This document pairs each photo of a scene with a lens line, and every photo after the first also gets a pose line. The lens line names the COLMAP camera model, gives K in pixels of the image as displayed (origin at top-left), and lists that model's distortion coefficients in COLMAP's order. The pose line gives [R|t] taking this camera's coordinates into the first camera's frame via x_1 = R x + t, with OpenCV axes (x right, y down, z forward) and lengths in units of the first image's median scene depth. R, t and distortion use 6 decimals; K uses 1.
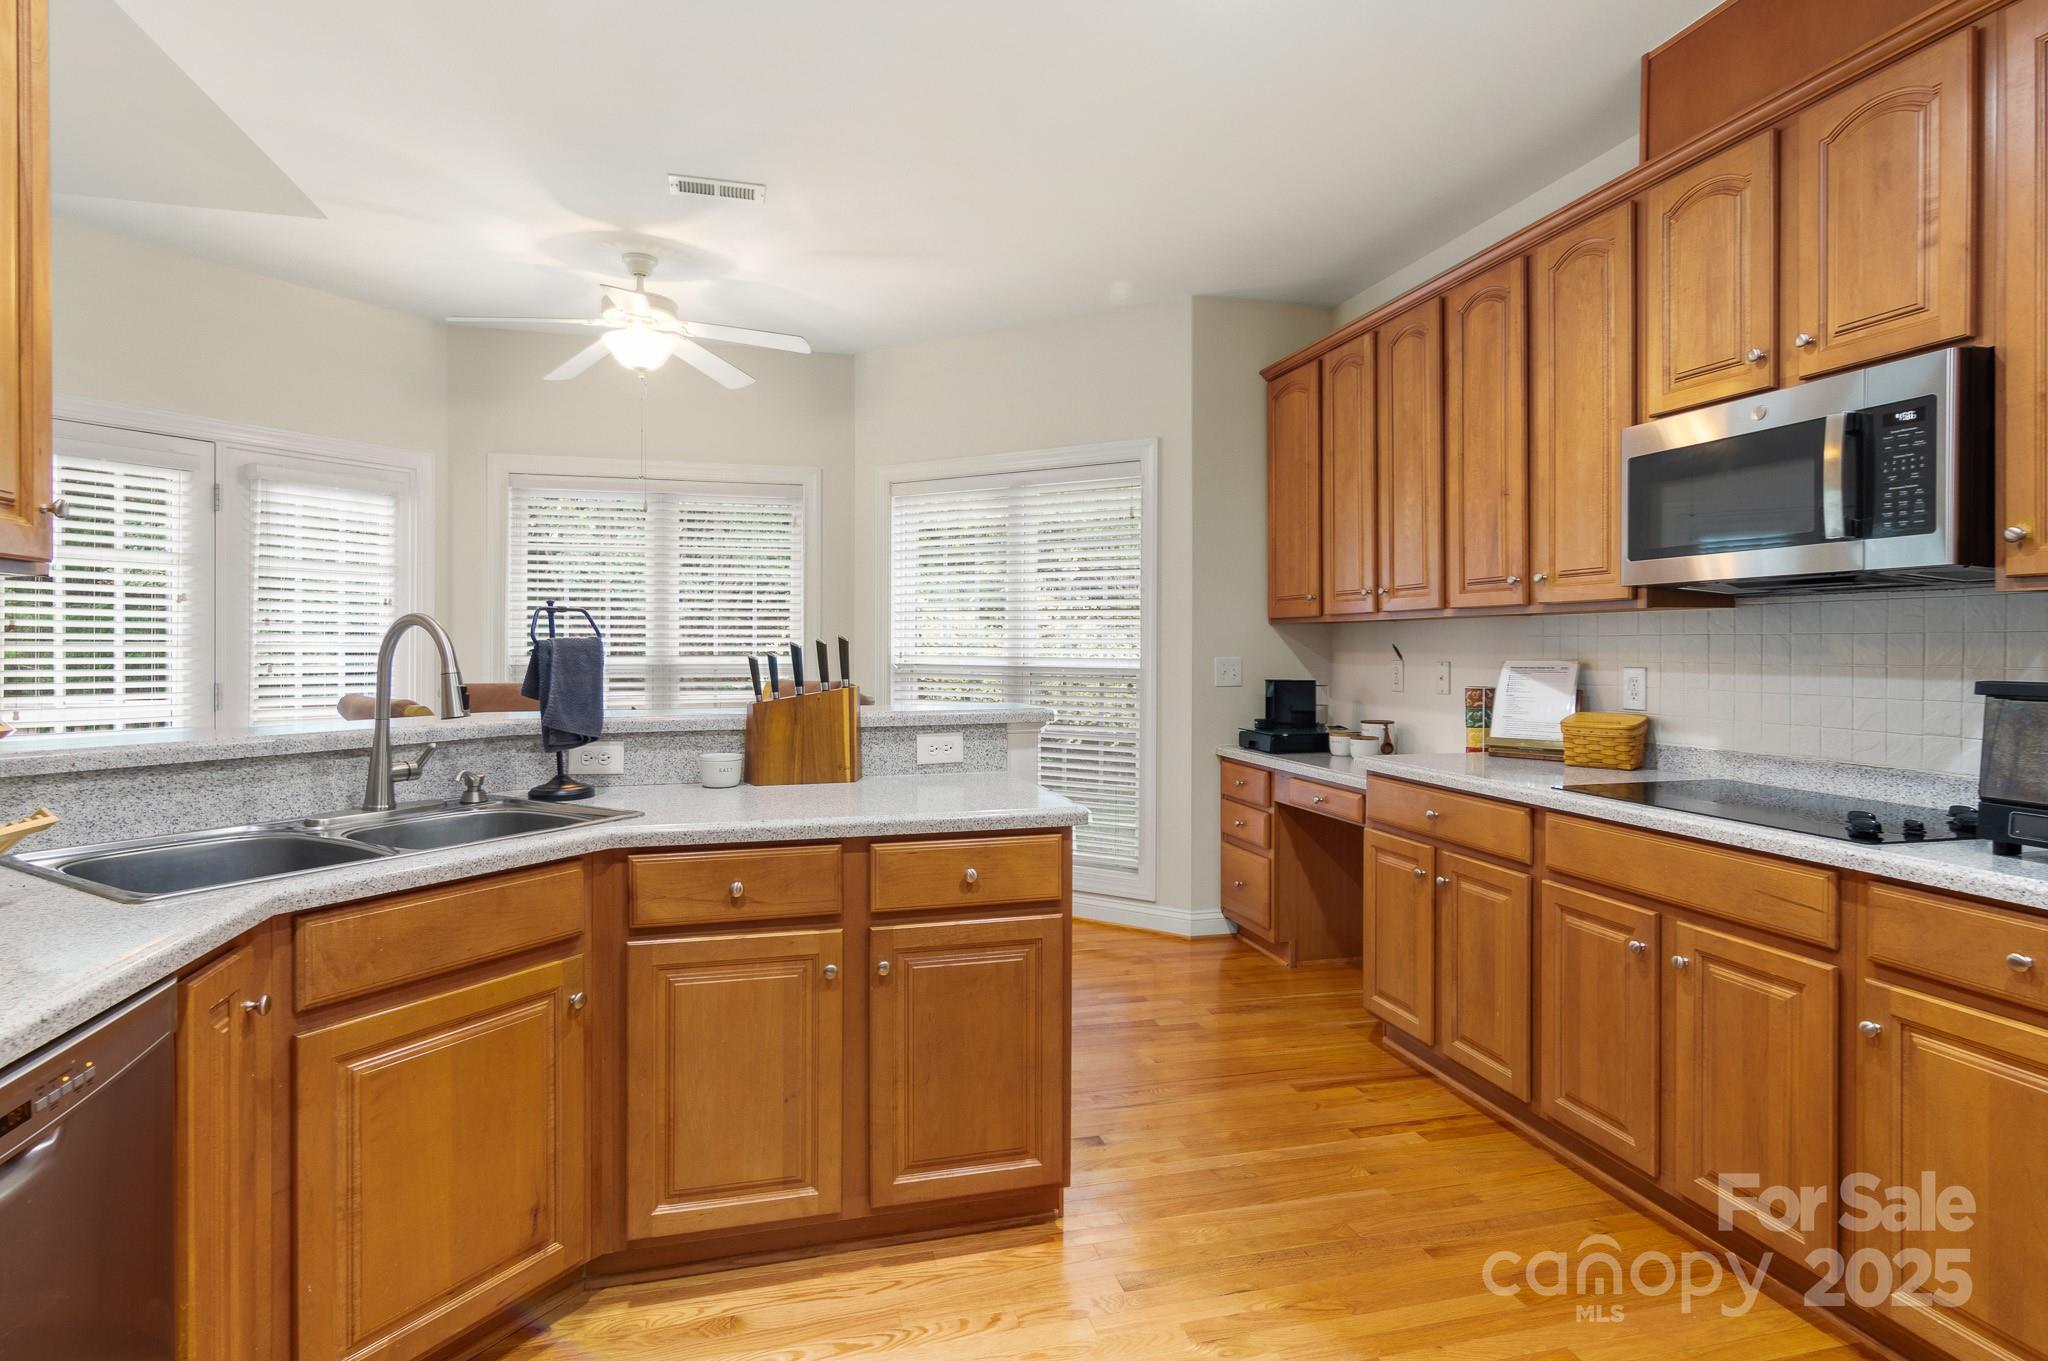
lens RADIAL K [[1073.0, 0, 1030.4], [0, 1073.0, 654.1], [0, 0, 1]] dist [0.001865, -0.001706]
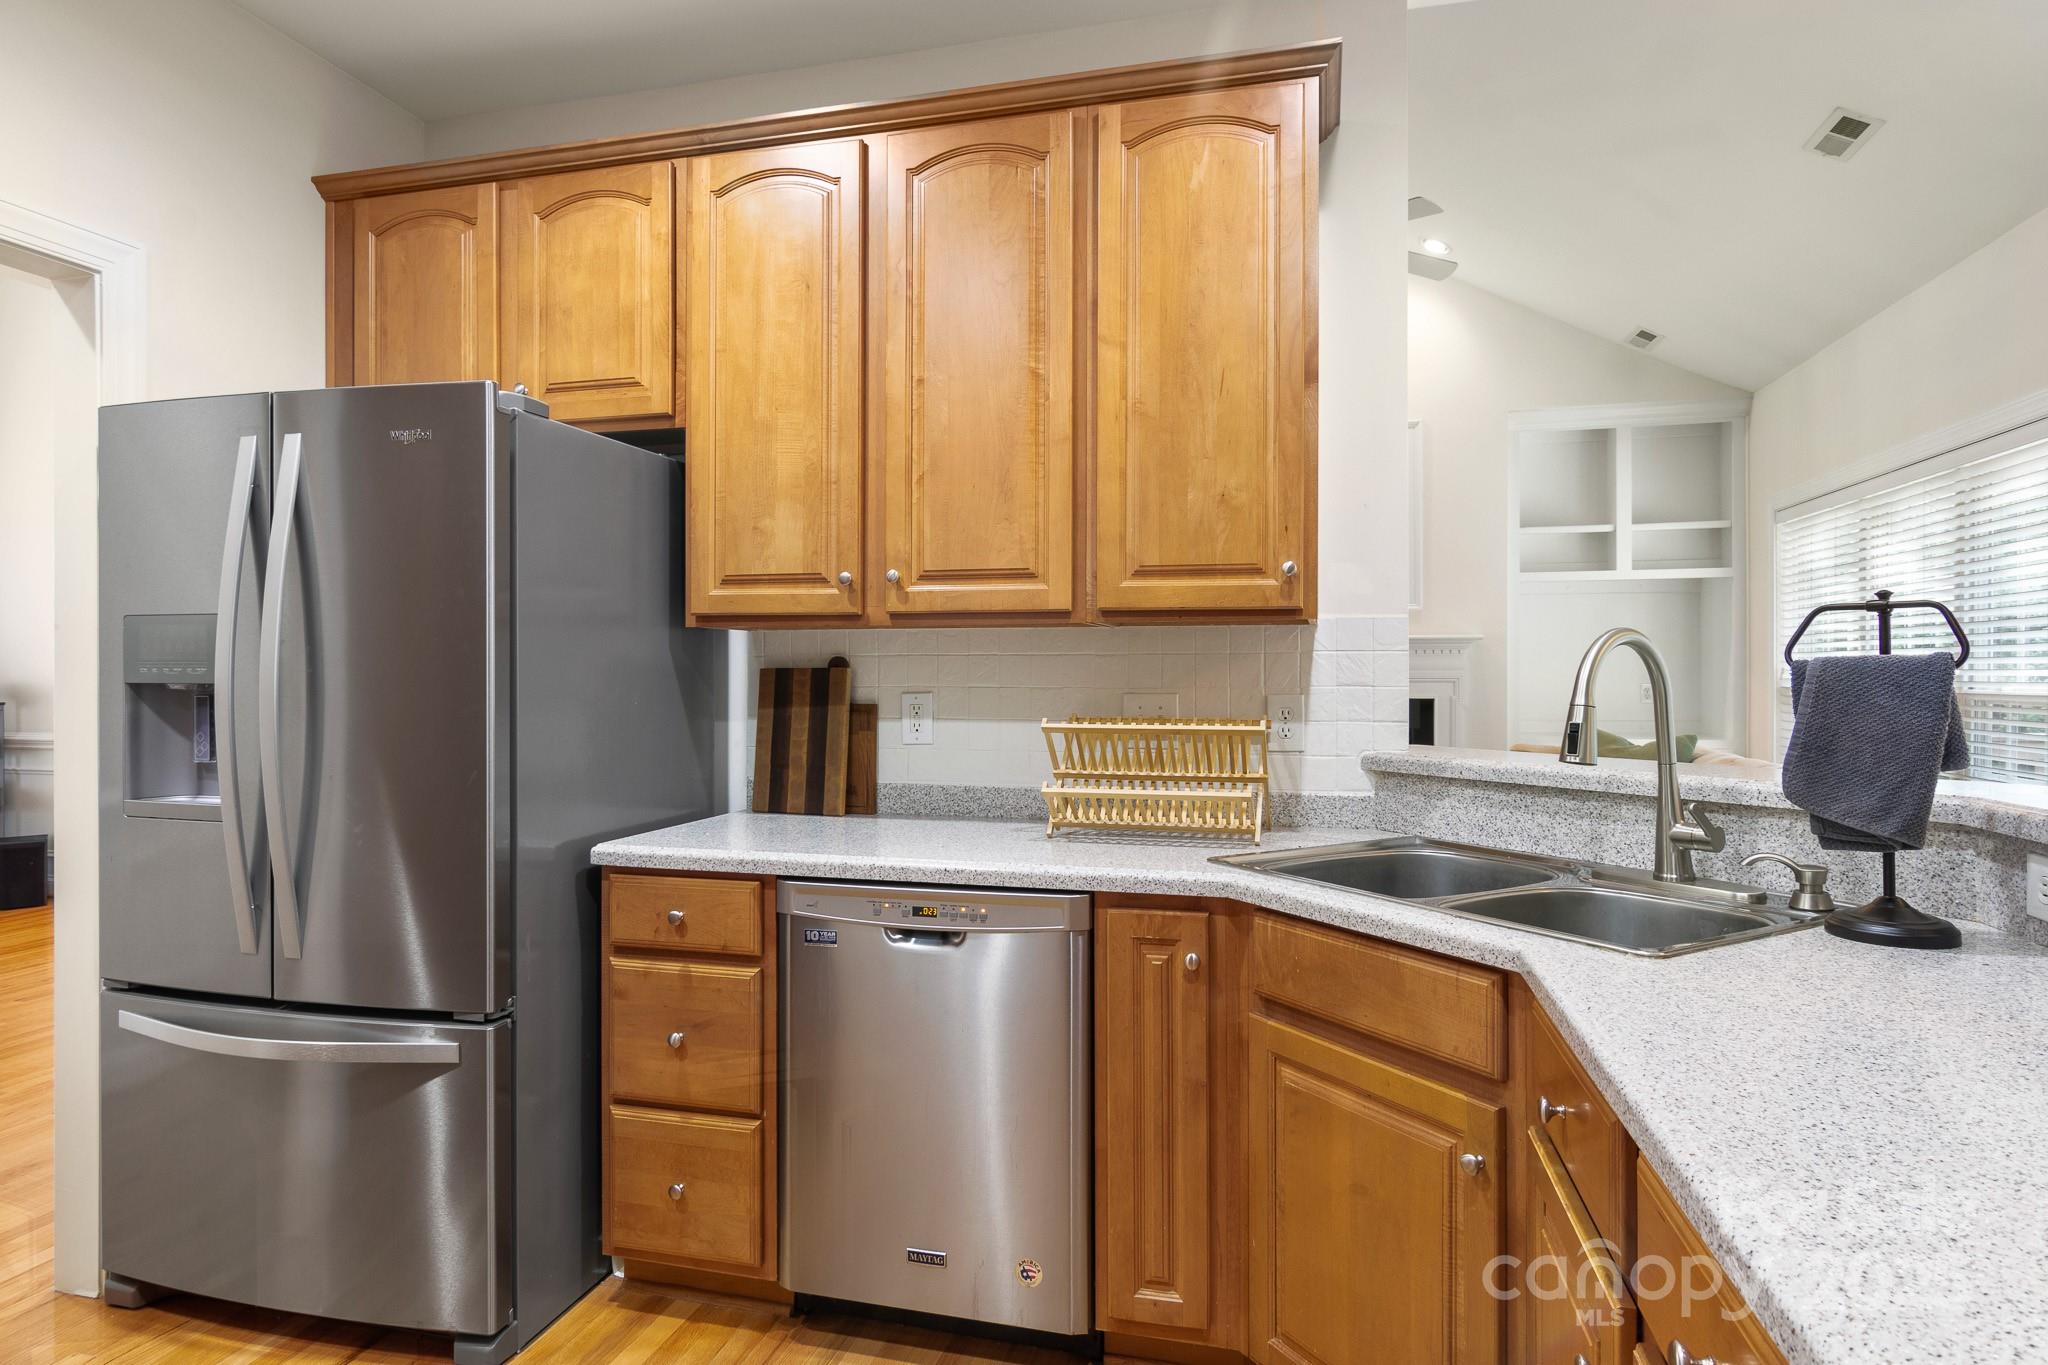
lens RADIAL K [[1122.3, 0, 1020.4], [0, 1122.3, 669.8], [0, 0, 1]] dist [-0.006671, 0.002499]
pose [[-0.498773, -0.003046, -0.866727, 0.307743], [-0.007658, 0.999970, 0.000892, -0.004803], [0.866699, 0.007083, -0.498782, 0.901148]]
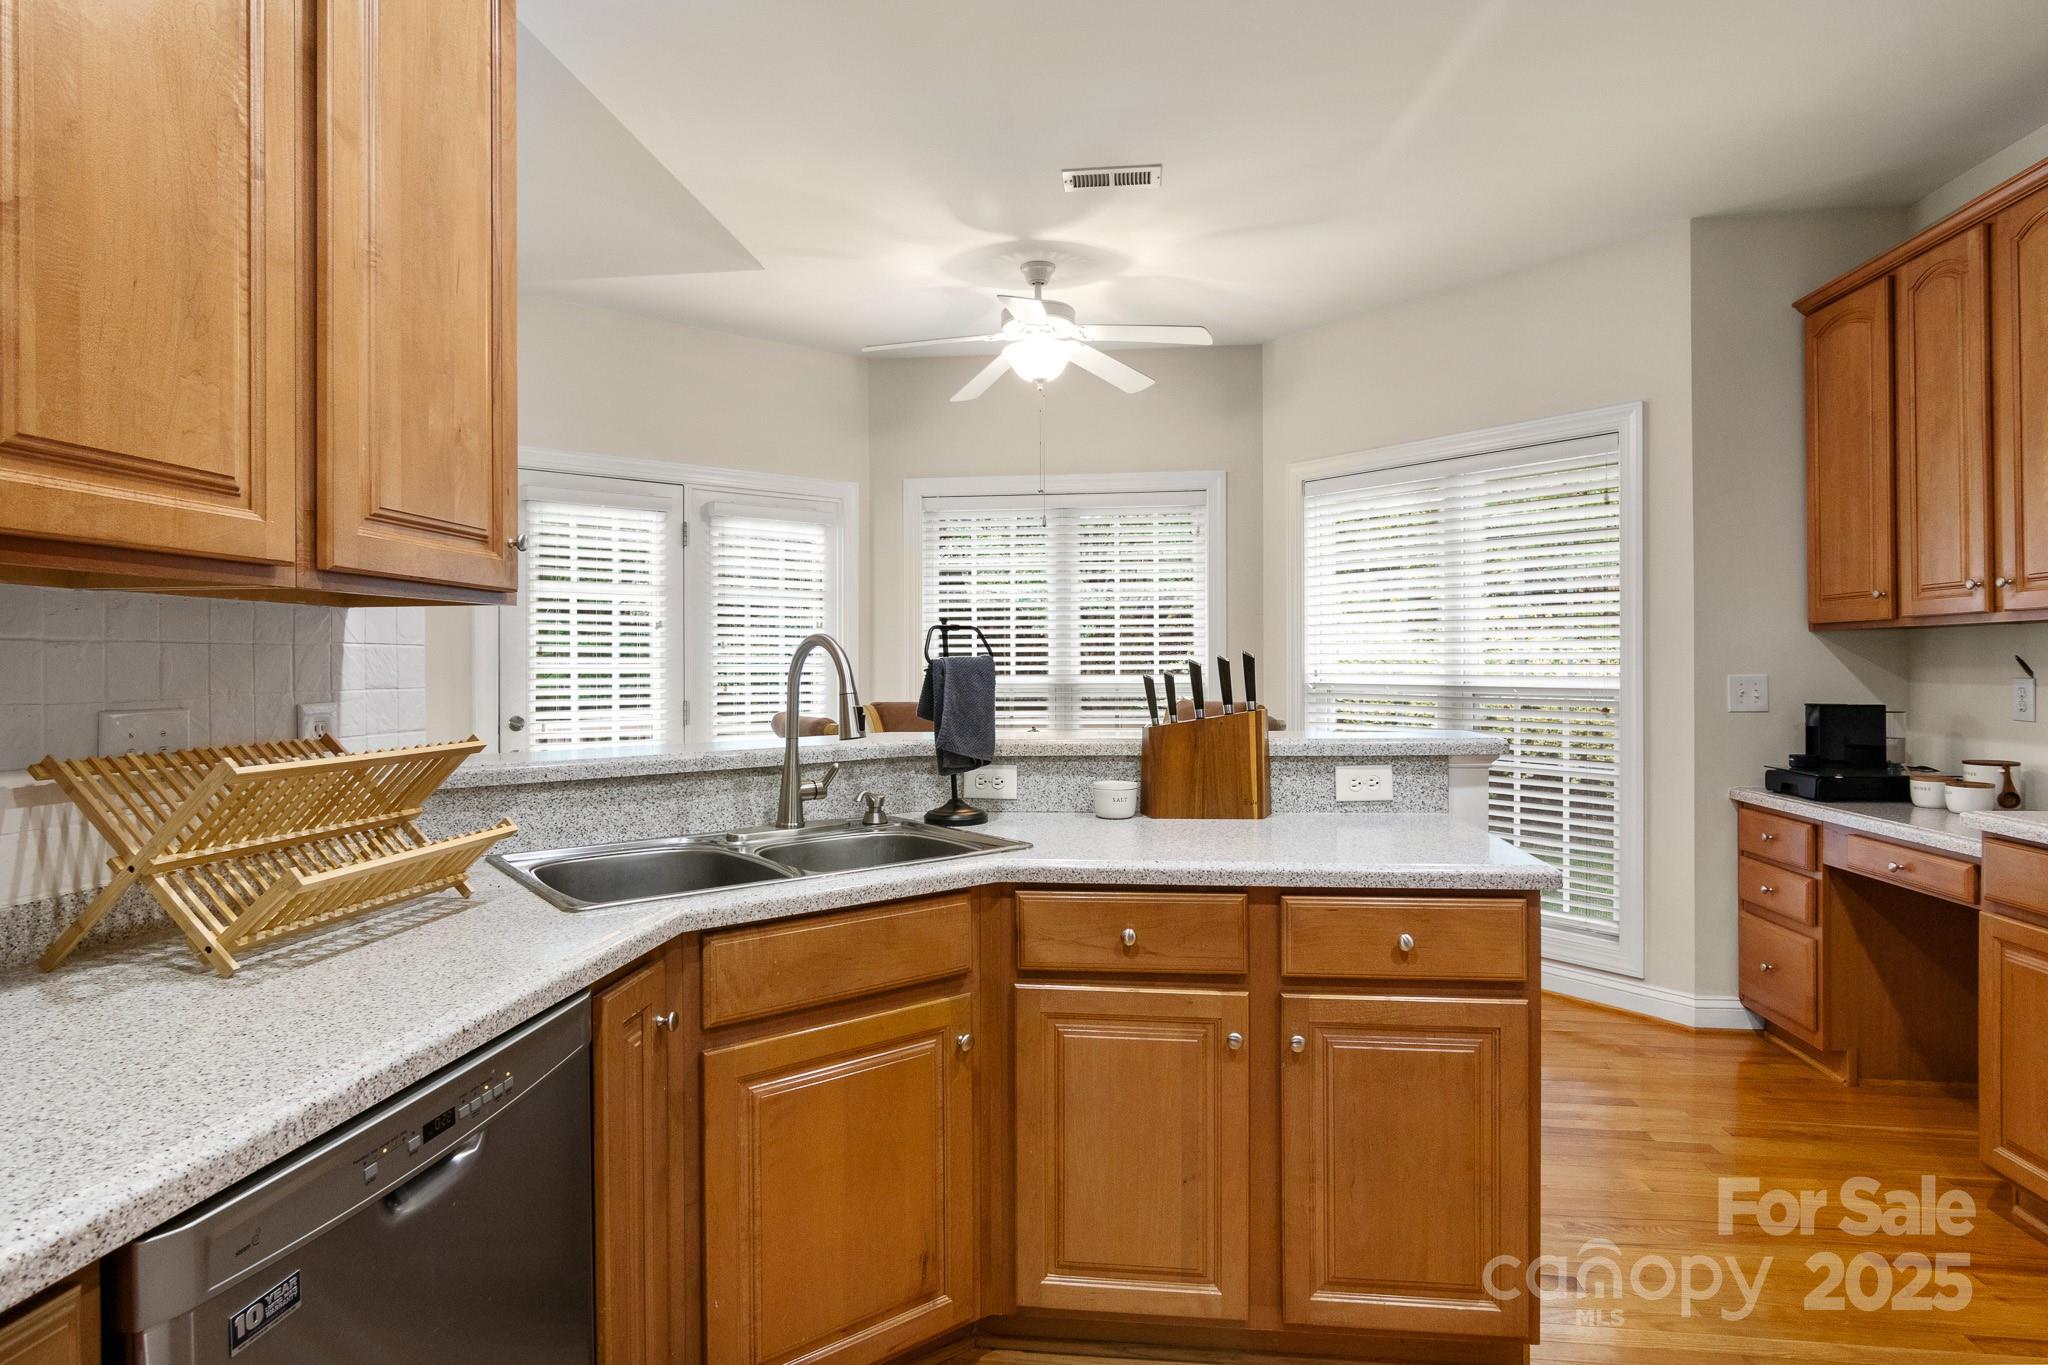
lens RADIAL K [[1122.3, 0, 1010.5], [0, 1122.3, 666.5], [0, 0, 1]] dist [-0.006671, 0.002499]
pose [[0.926275, -0.005822, -0.376802, -0.010206], [0.003936, 0.999976, -0.005776, -0.000644], [0.376827, 0.003867, 0.926276, 0.084194]]
